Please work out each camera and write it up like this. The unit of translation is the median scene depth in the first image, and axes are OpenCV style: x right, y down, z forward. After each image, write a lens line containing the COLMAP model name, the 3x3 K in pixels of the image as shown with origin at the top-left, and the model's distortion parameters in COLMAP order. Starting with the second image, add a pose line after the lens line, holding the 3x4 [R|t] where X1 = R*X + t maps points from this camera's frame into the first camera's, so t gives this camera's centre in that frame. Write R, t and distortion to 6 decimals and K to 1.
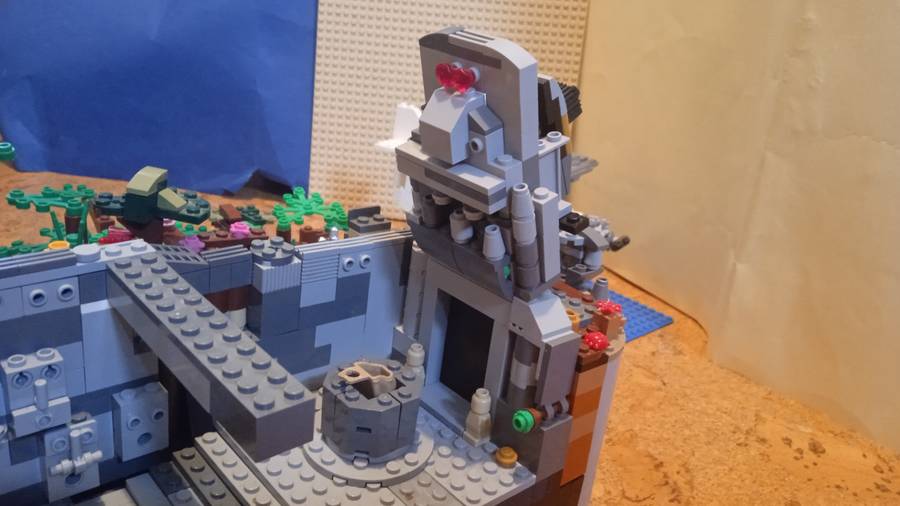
lens RADIAL K [[724.5, 0, 447.6], [0, 724.5, 248.3], [0, 0, 1]] dist [0.099056, -0.186077]
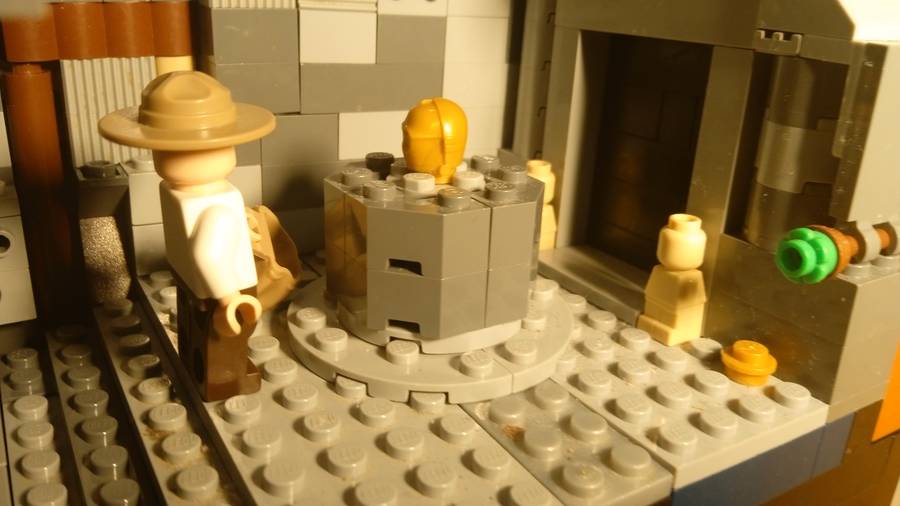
lens RADIAL K [[747.8, 0, 443.9], [0, 747.8, 252.4], [0, 0, 1]] dist [0.097859, -0.257572]
pose [[0.980632, -0.006018, -0.195765, -0.006077], [0.000451, 0.999595, -0.028466, 0.231161], [0.195857, 0.027826, 0.980238, 0.528932]]
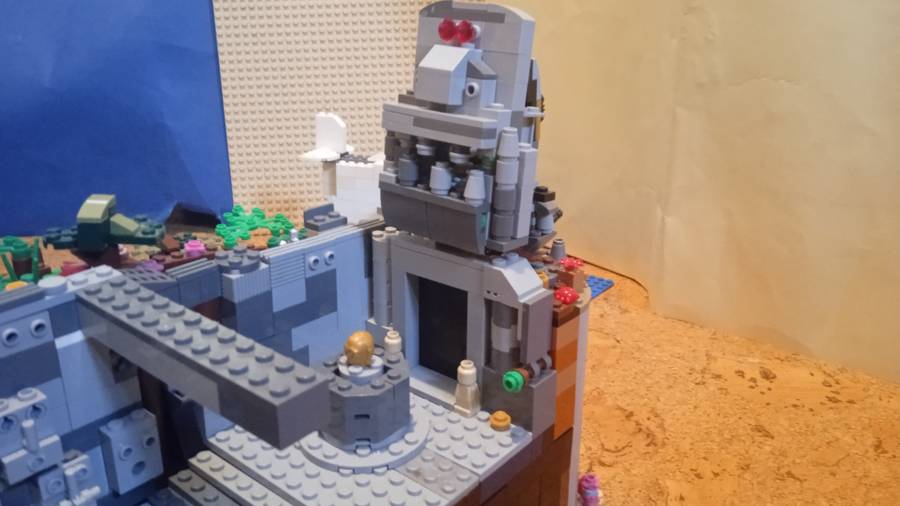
lens RADIAL K [[721.4, 0, 444.4], [0, 721.4, 251.4], [0, 0, 1]] dist [0.105839, -0.201318]
pose [[0.981875, -0.157394, 0.105588, -0.066467], [0.158440, 0.987367, -0.001543, 0.038466], [-0.104012, 0.018244, 0.994409, -0.013373]]
